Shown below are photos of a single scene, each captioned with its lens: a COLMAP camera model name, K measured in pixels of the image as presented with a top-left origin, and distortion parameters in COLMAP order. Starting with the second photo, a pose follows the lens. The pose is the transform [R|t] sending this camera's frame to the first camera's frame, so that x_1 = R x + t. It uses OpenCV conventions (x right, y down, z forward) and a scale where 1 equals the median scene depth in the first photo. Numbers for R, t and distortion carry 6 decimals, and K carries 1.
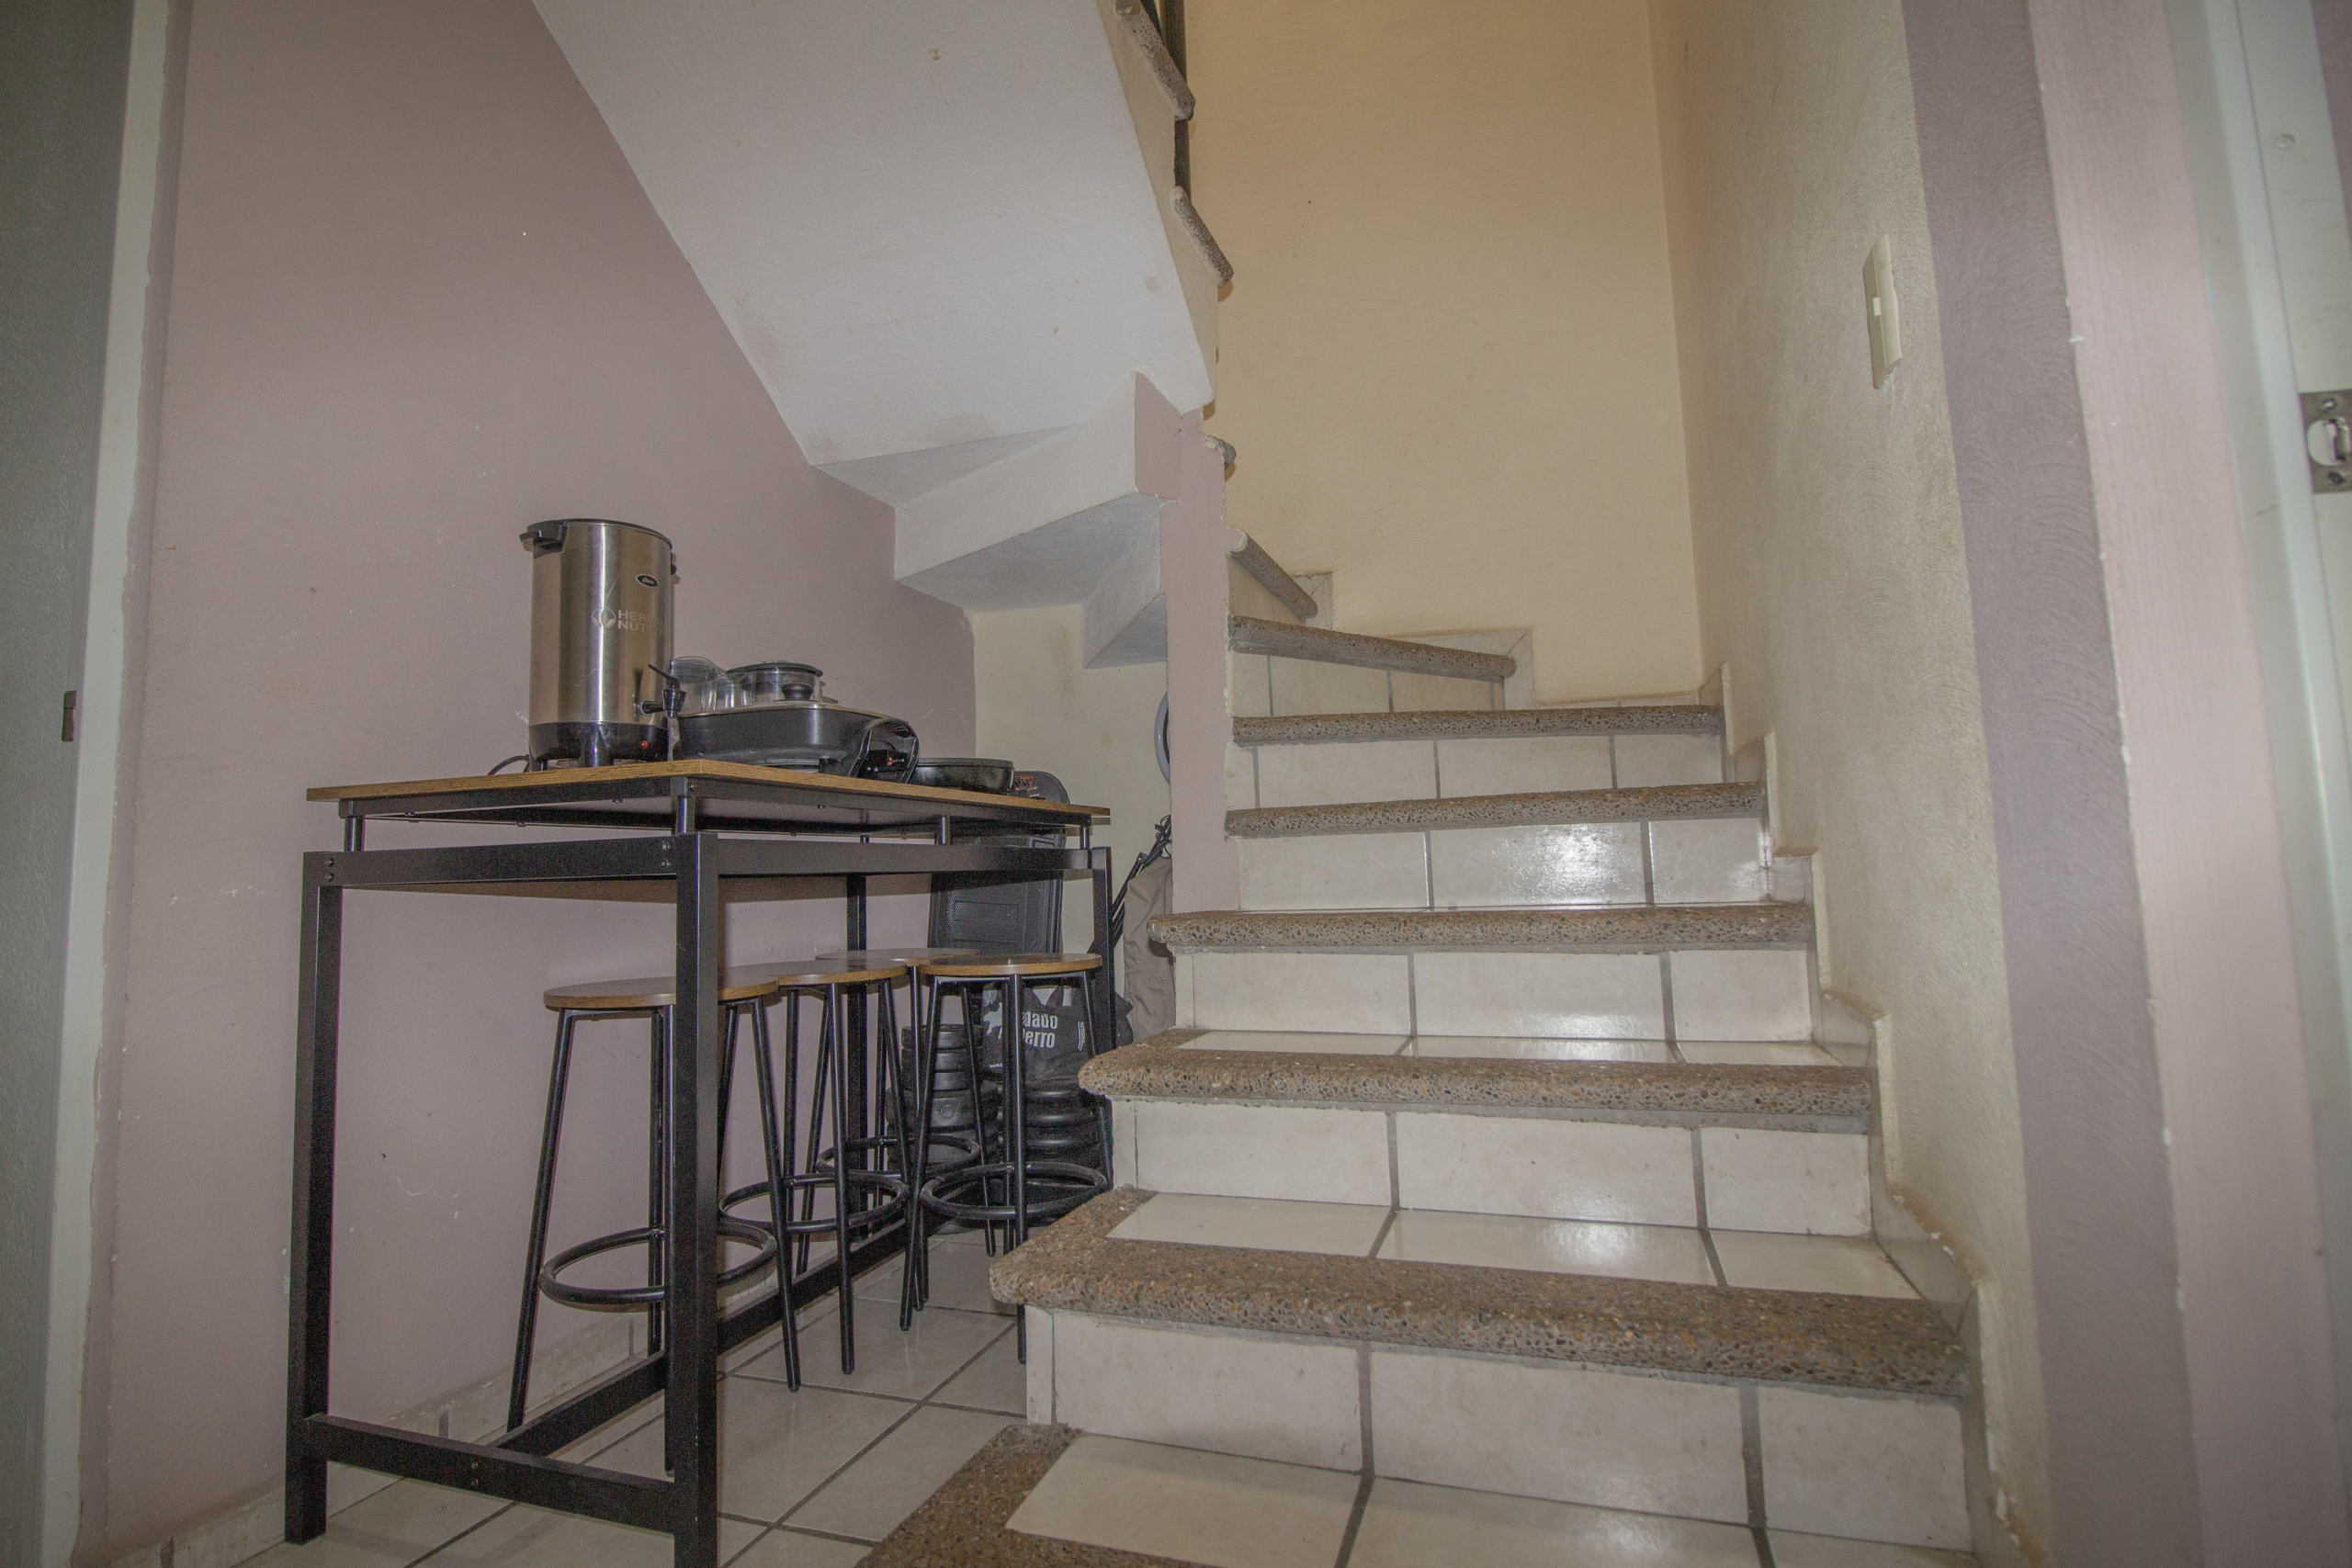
lens RADIAL K [[1157.5, 0, 1166.3], [0, 1157.5, 774.6], [0, 0, 1]] dist [0.005330, -0.017479]
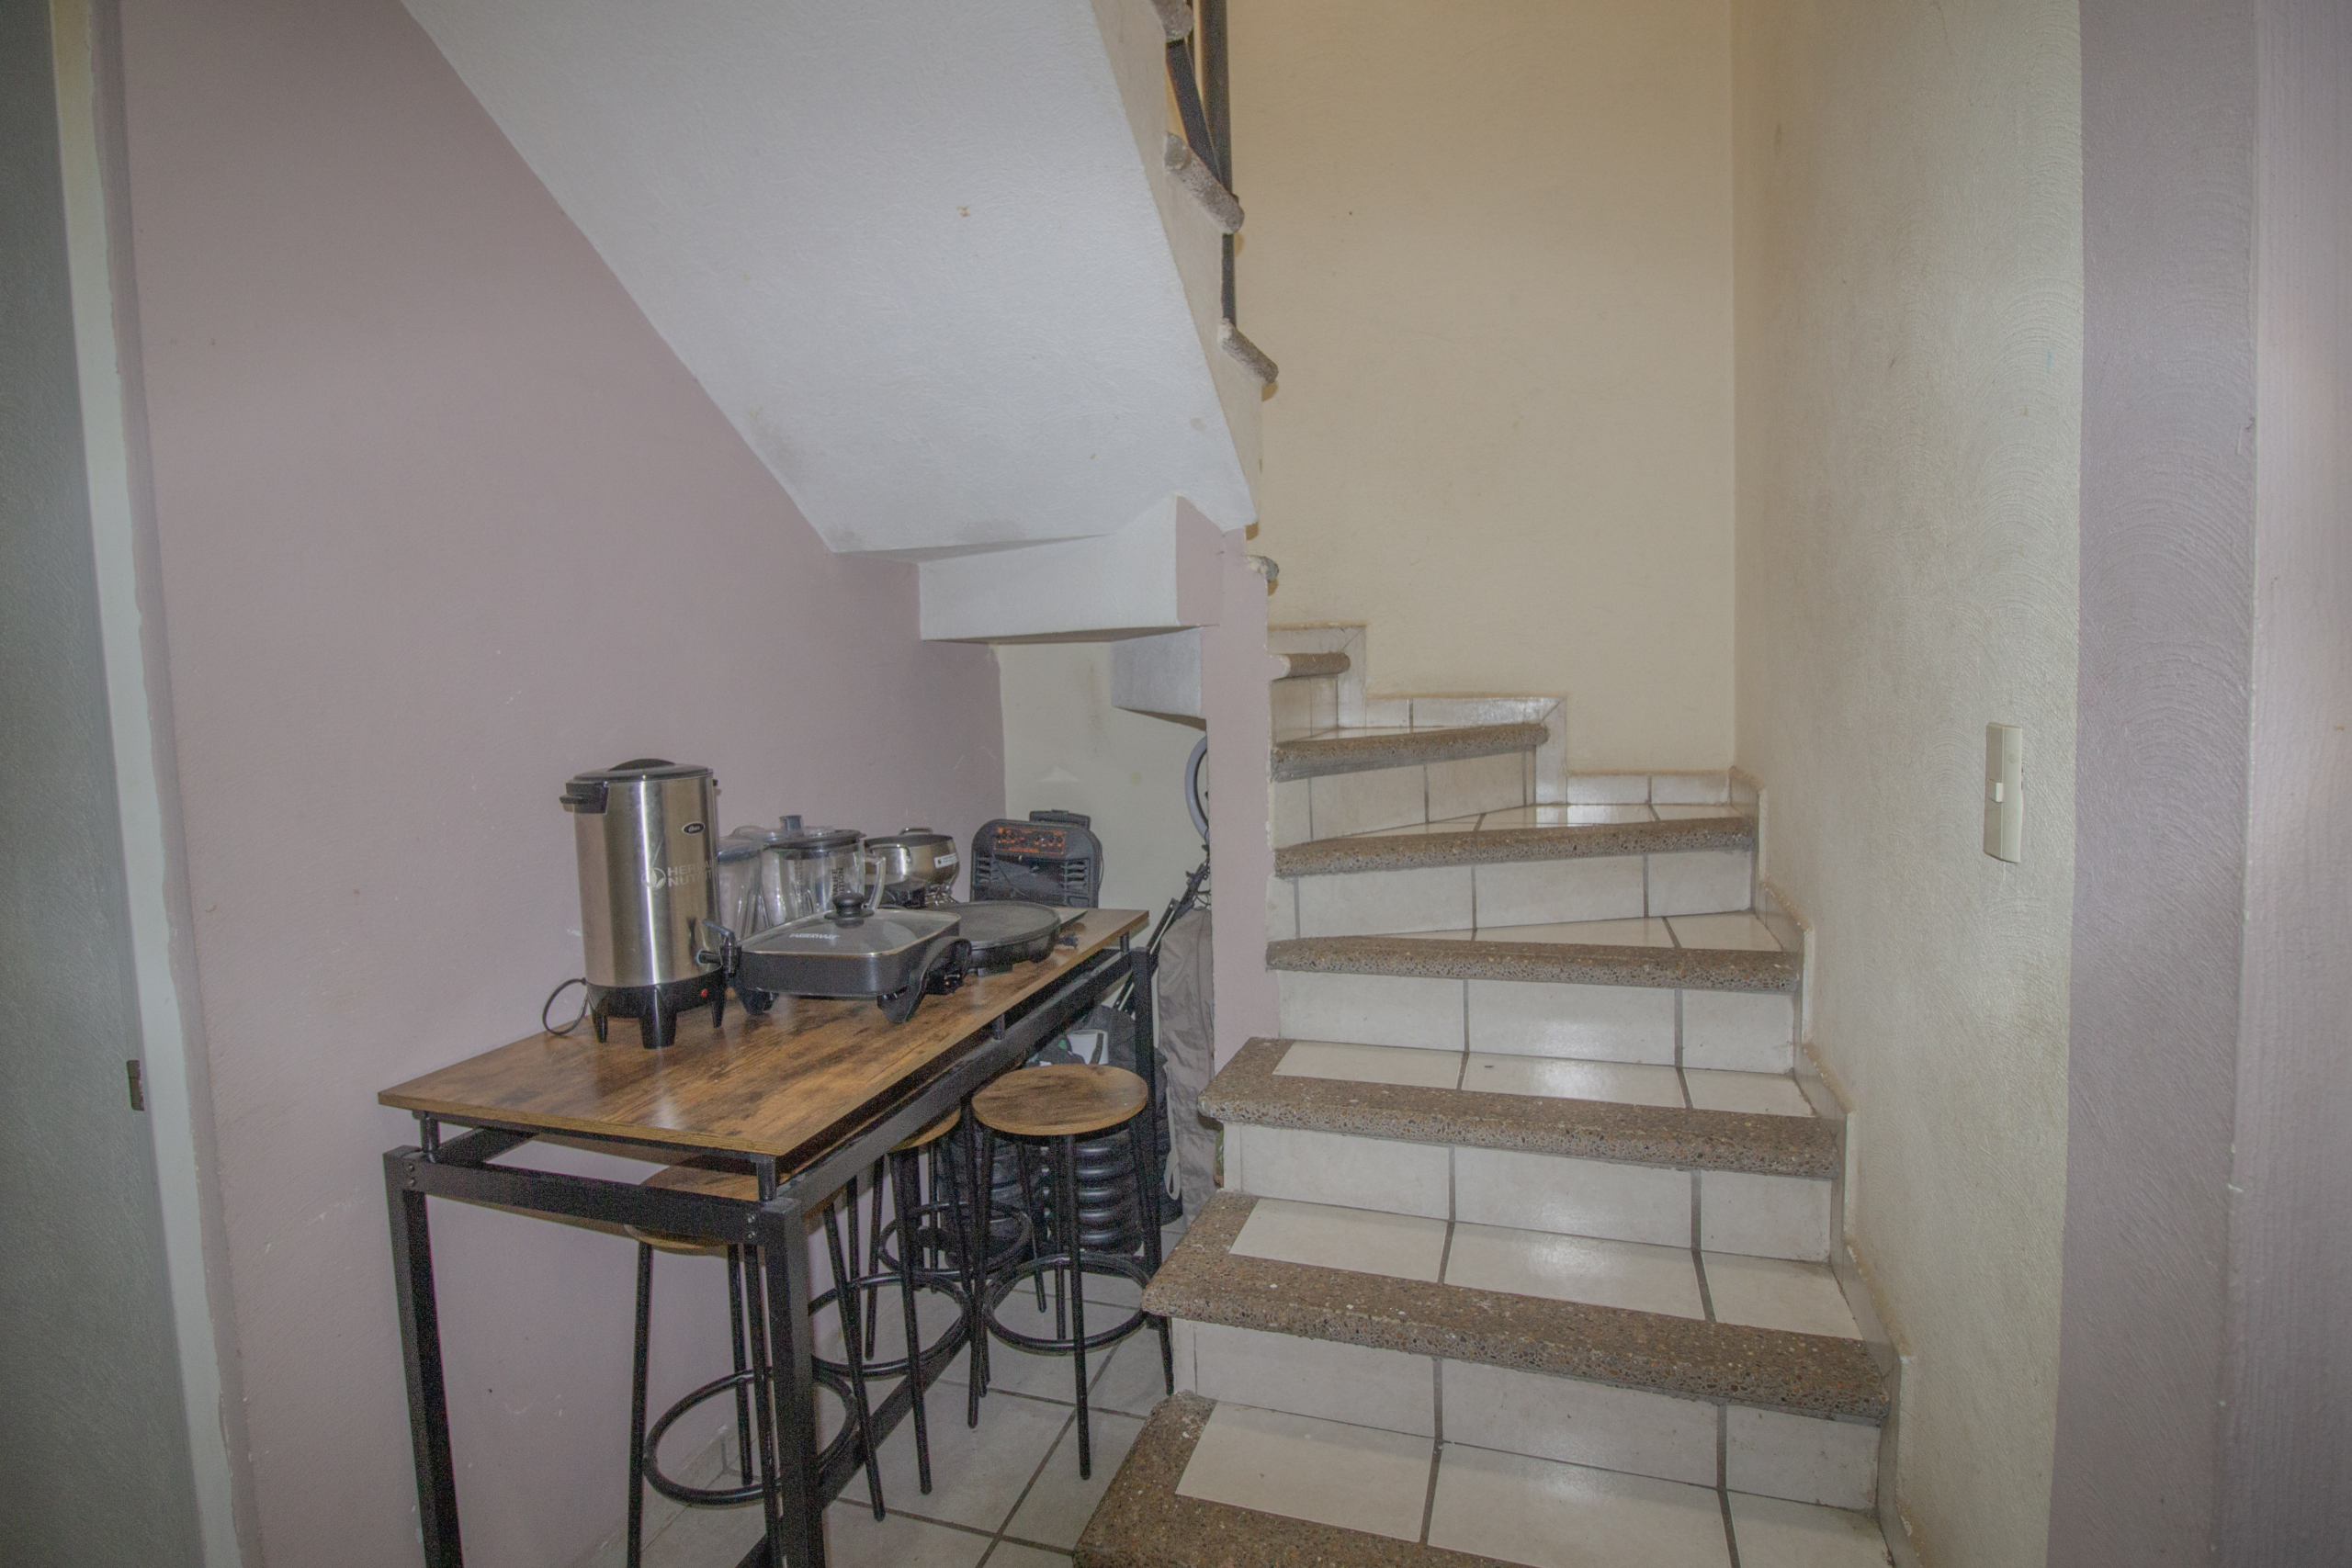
lens RADIAL K [[1131.3, 0, 1181.7], [0, 1131.3, 759.1], [0, 0, 1]] dist [0.001597, -0.015704]
pose [[0.999862, -0.004429, 0.016010, -0.039311], [0.001670, 0.985724, 0.168361, -0.299679], [-0.016527, -0.168311, 0.985595, 0.047692]]
